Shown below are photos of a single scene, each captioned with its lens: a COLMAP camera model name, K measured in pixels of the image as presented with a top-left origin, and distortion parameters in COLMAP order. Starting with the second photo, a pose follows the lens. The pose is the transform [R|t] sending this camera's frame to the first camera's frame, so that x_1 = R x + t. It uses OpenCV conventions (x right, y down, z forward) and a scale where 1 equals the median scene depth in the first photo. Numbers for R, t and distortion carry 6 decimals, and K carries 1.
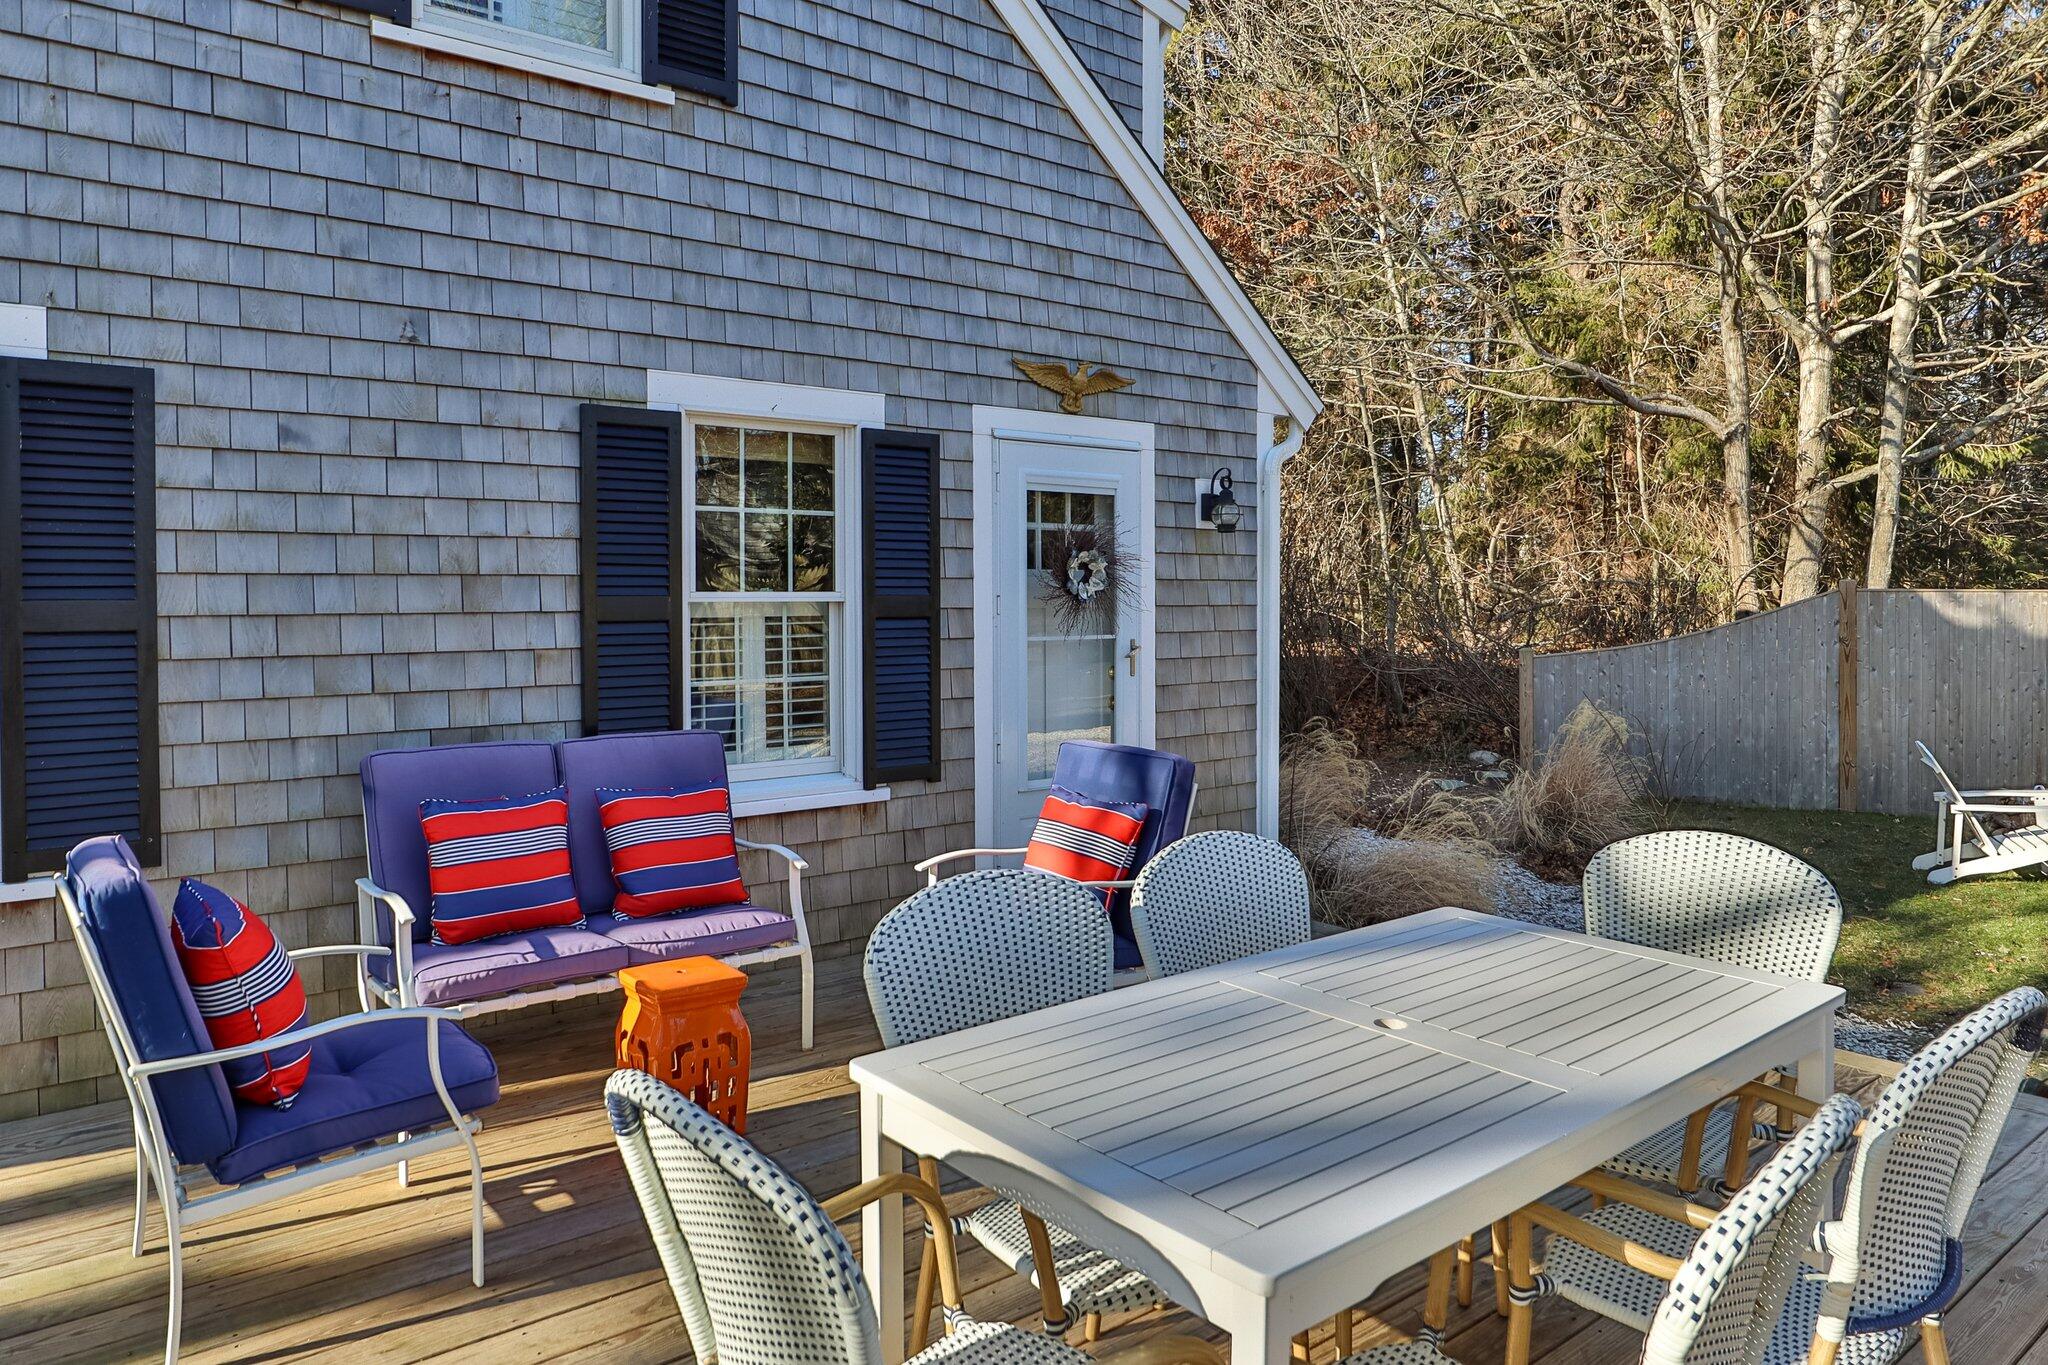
lens RADIAL K [[1380.2, 0, 1085.3], [0, 1380.2, 596.2], [0, 0, 1]] dist [-0.019697, 0.007898]
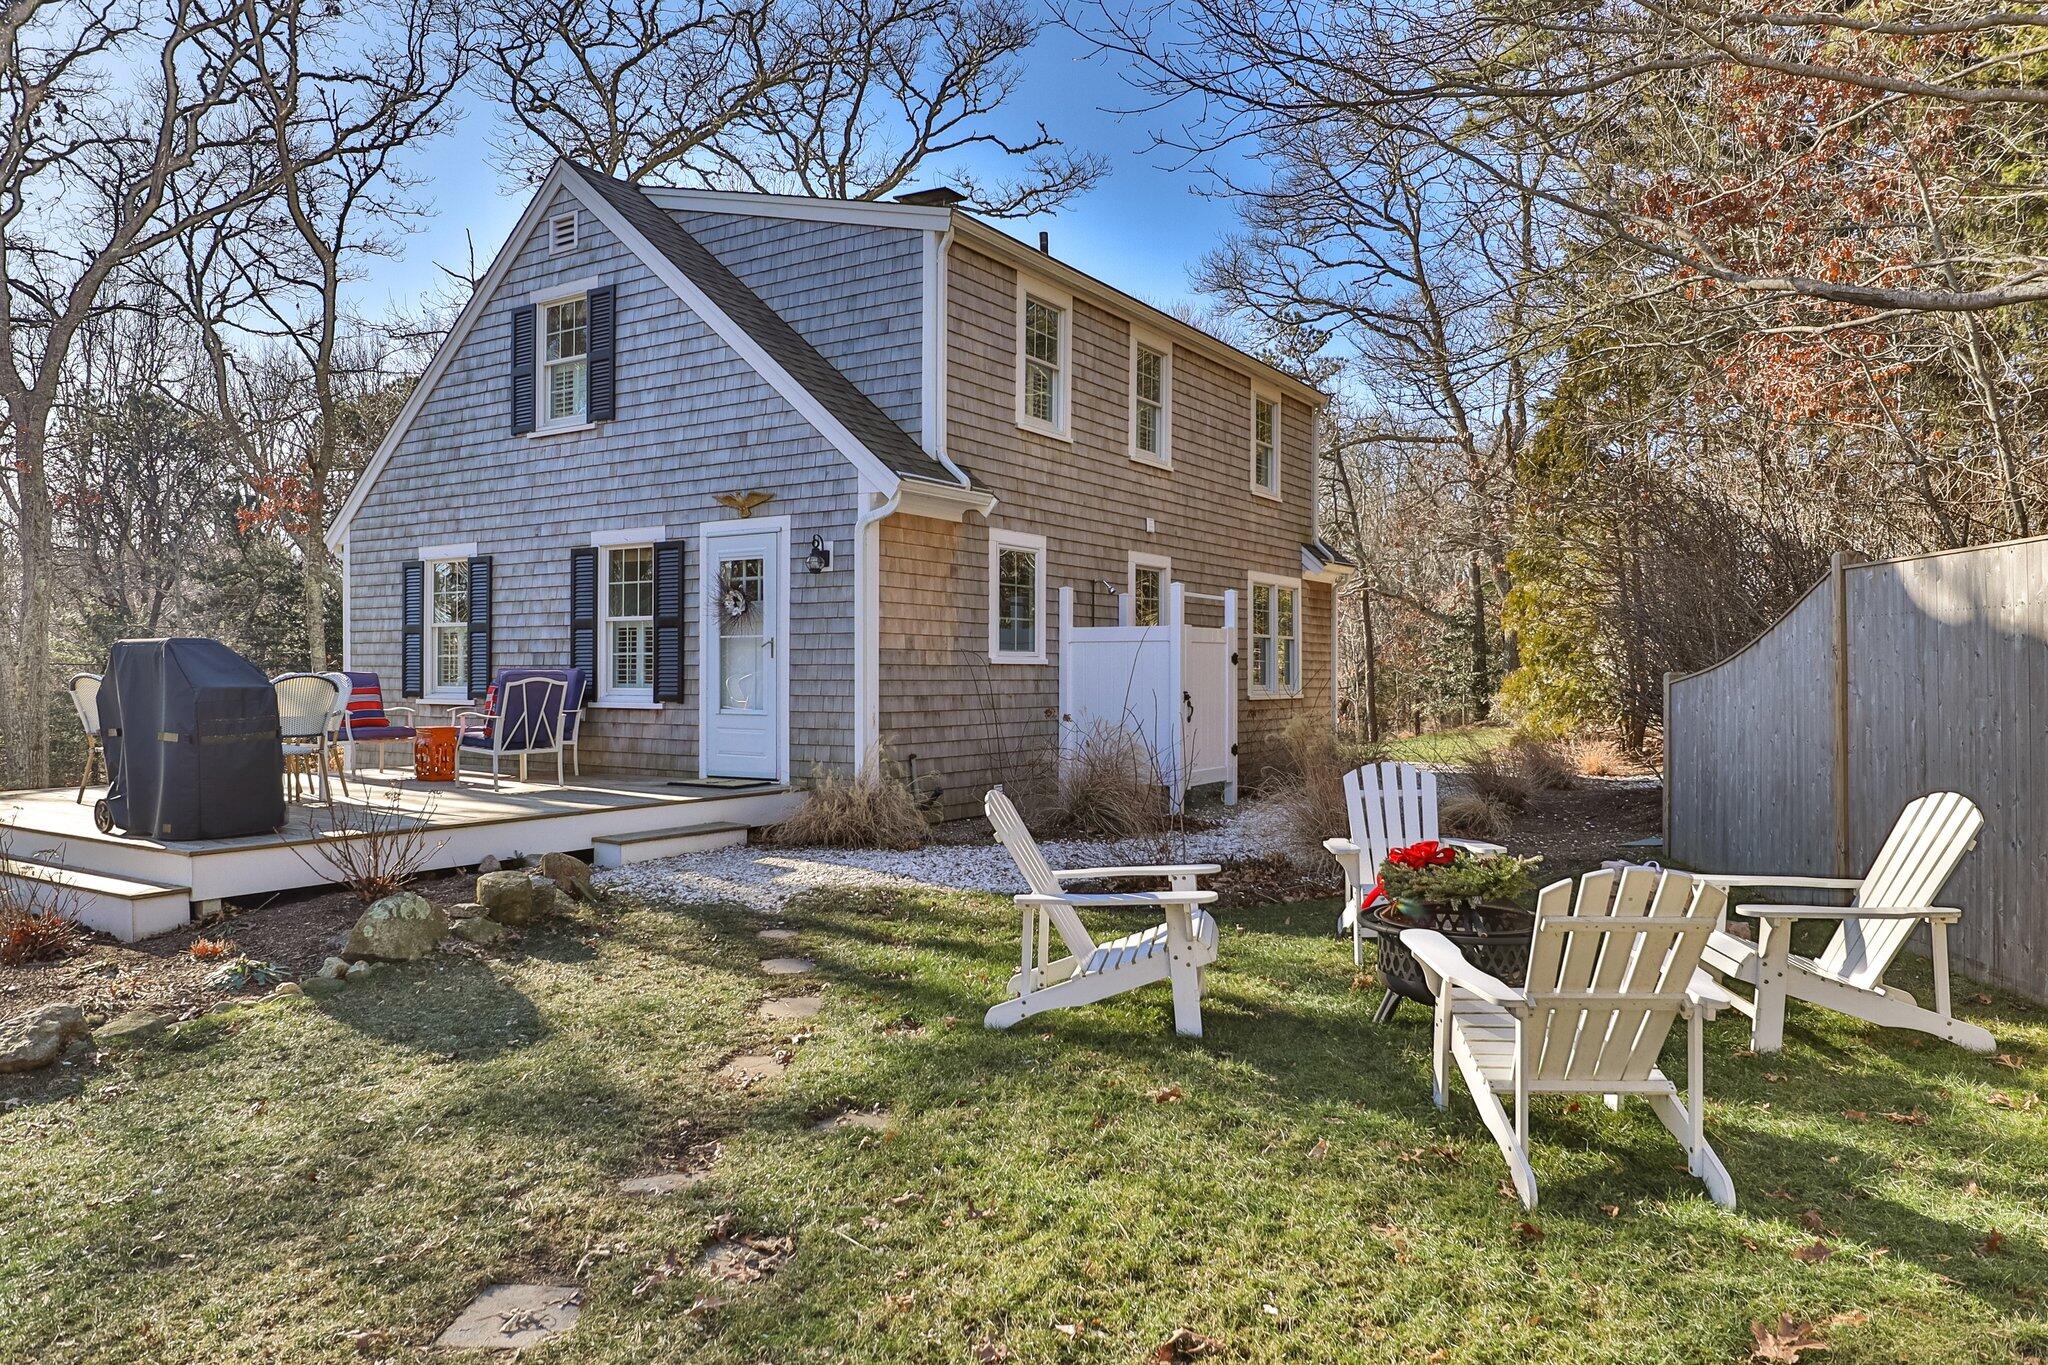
lens RADIAL K [[1380.2, 0, 1026.7], [0, 1380.2, 685.9], [0, 0, 1]] dist [-0.019697, 0.007898]
pose [[0.273740, 0.004357, -0.961794, 2.238724], [-0.008633, 0.999961, 0.002073, 0.105815], [0.961765, 0.007735, 0.273766, 1.001031]]
